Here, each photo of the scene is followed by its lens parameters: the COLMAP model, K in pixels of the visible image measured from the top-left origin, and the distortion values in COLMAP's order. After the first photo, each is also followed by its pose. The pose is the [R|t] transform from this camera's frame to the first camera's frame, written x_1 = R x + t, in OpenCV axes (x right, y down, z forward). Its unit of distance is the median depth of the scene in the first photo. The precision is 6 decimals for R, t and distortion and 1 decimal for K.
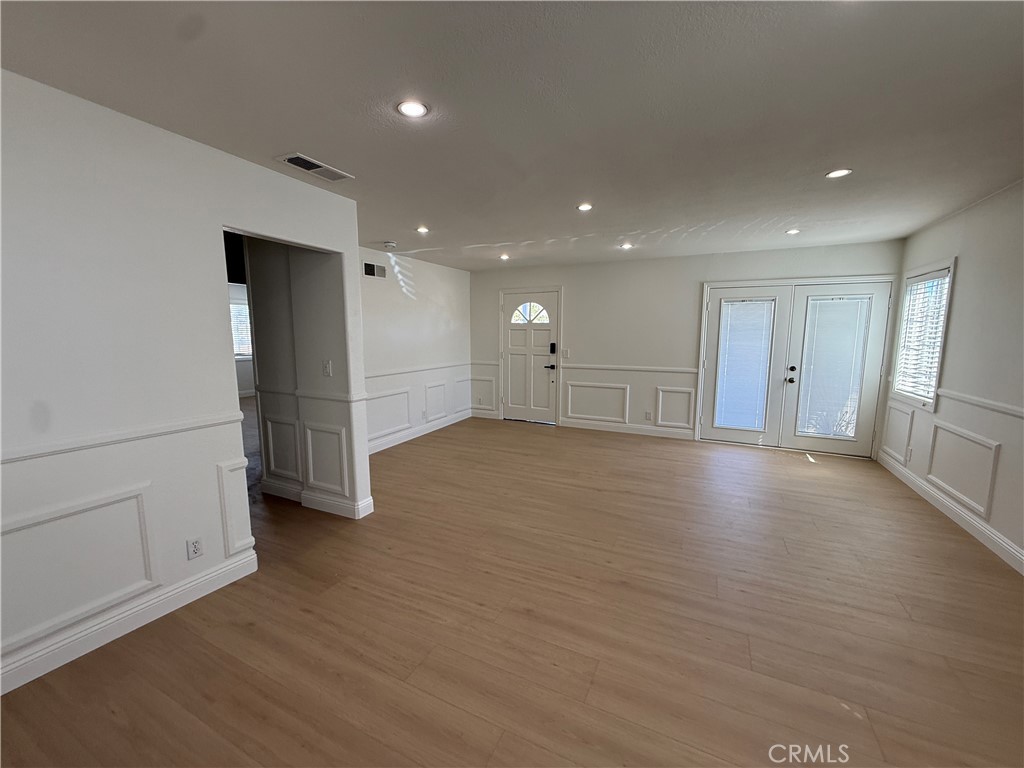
lens RADIAL K [[408.1, 0, 510.5], [0, 408.1, 384.7], [0, 0, 1]] dist [-0.000955, 0.000601]
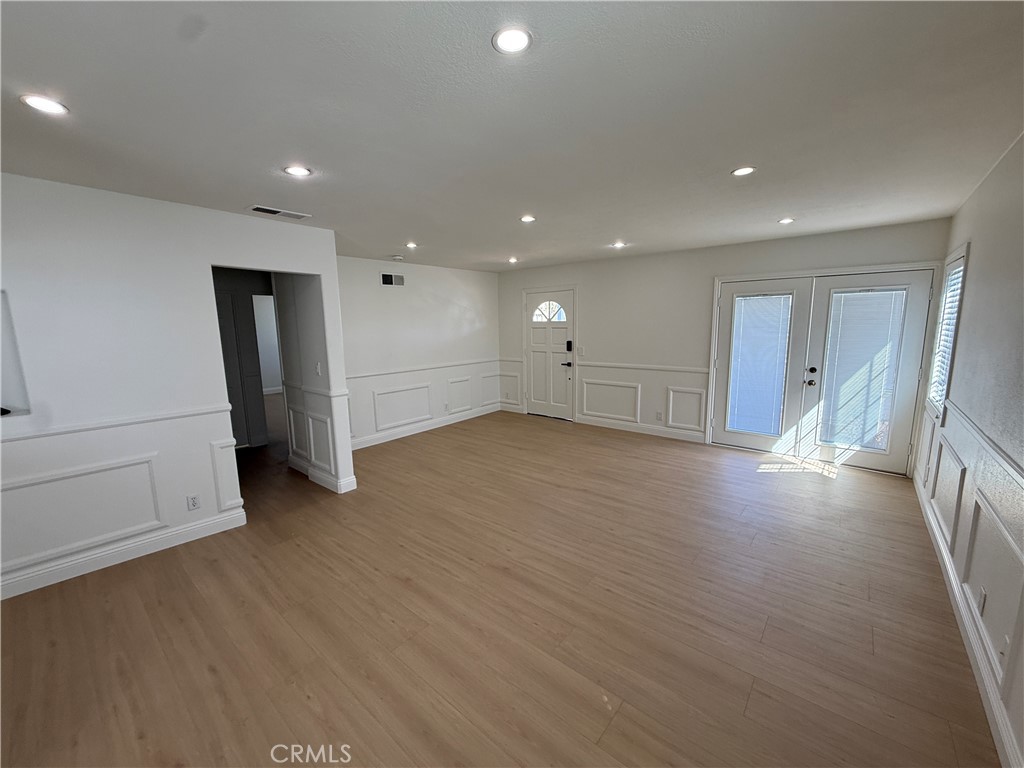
lens RADIAL K [[408.1, 0, 510.5], [0, 408.1, 384.7], [0, 0, 1]] dist [-0.000955, 0.000601]
pose [[0.970120, 0.019427, -0.241847, 0.287546], [-0.013892, 0.999602, 0.024573, -0.021611], [0.242228, -0.020479, 0.970003, -0.032316]]
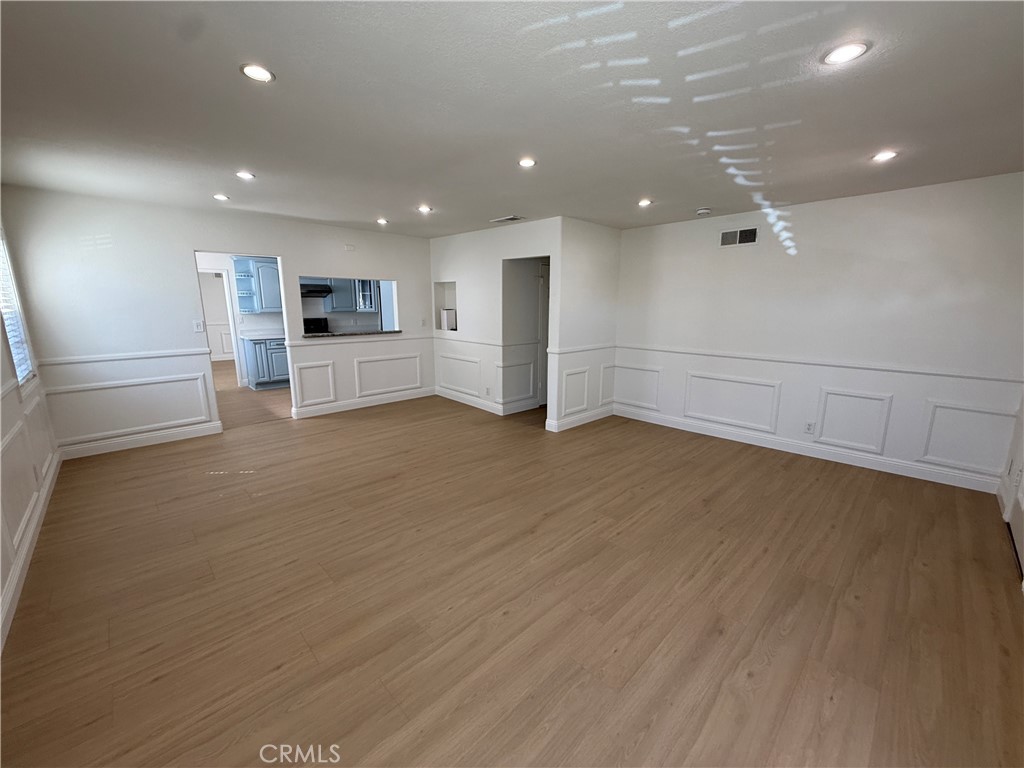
lens RADIAL K [[408.1, 0, 510.5], [0, 408.1, 384.7], [0, 0, 1]] dist [-0.000955, 0.000601]
pose [[-0.334256, 0.184668, -0.924214, 0.762317], [-0.122268, 0.963833, 0.236804, -0.130863], [0.934518, 0.192155, -0.299588, 0.932876]]
